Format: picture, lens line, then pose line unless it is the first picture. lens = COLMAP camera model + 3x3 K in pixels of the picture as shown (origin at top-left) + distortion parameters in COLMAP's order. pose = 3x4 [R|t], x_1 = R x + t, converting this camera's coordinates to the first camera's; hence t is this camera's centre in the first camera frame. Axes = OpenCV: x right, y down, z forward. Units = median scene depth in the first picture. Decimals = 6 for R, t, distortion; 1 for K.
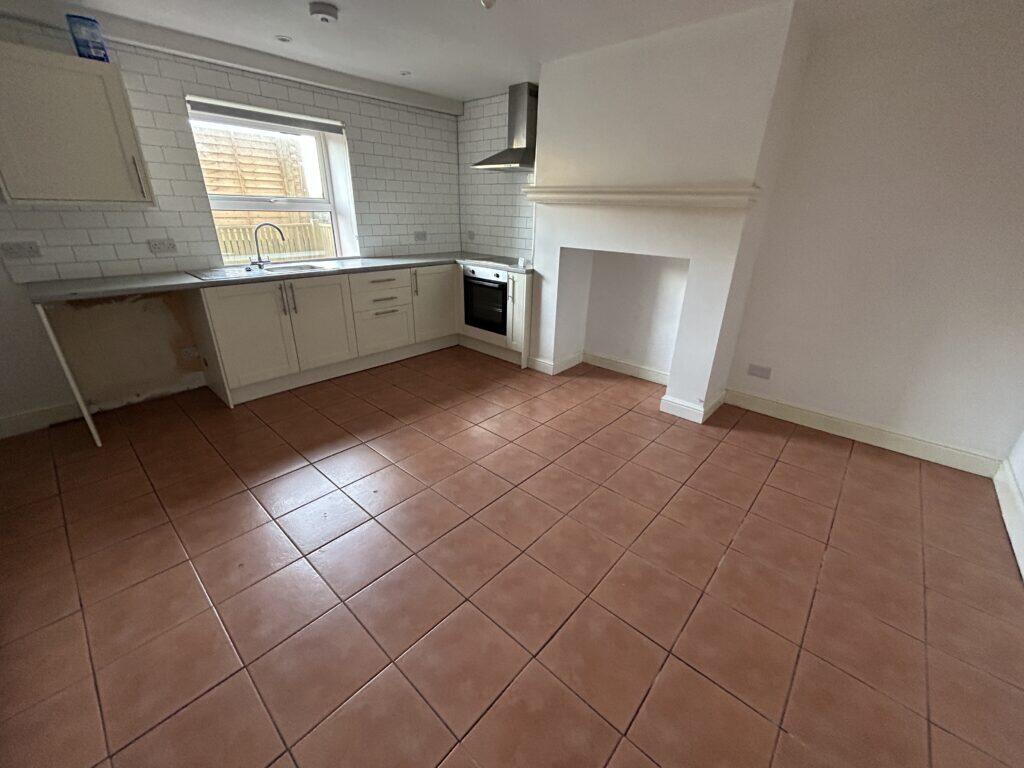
lens RADIAL K [[414.2, 0, 510.7], [0, 414.2, 383.5], [0, 0, 1]] dist [0.000302, -0.002166]
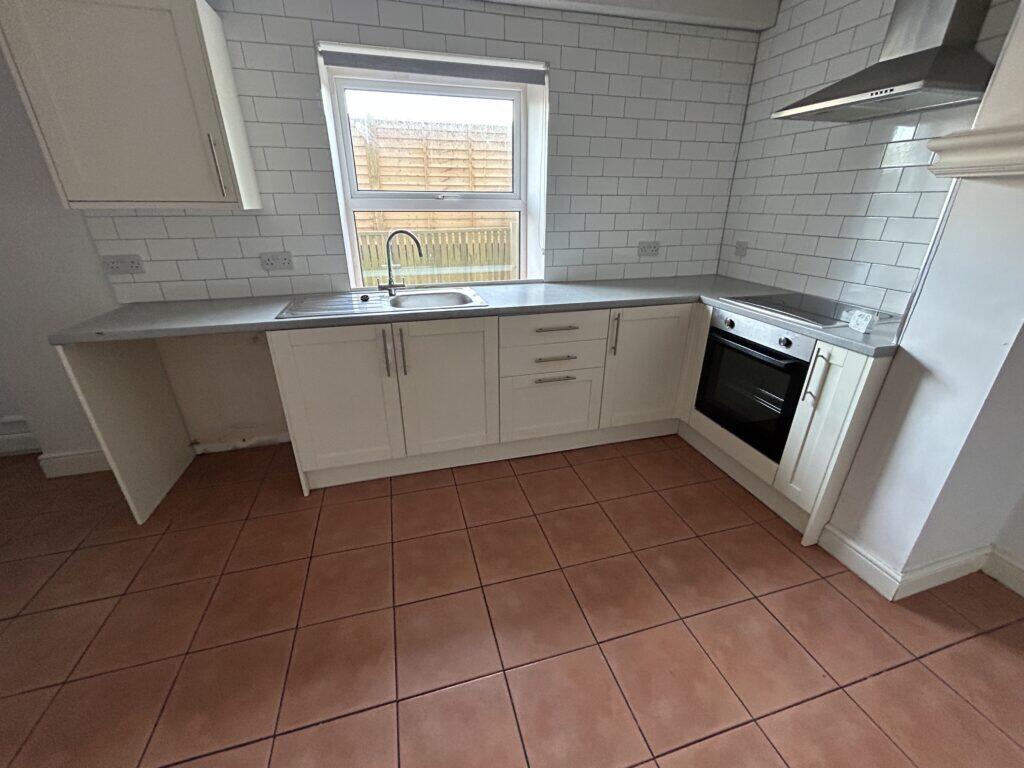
lens RADIAL K [[414.2, 0, 510.7], [0, 414.2, 383.5], [0, 0, 1]] dist [0.000302, -0.002166]
pose [[0.845074, 0.191519, -0.499170, -0.053375], [-0.190039, 0.980270, 0.054376, -0.180077], [0.499735, 0.048910, 0.864796, 0.437130]]
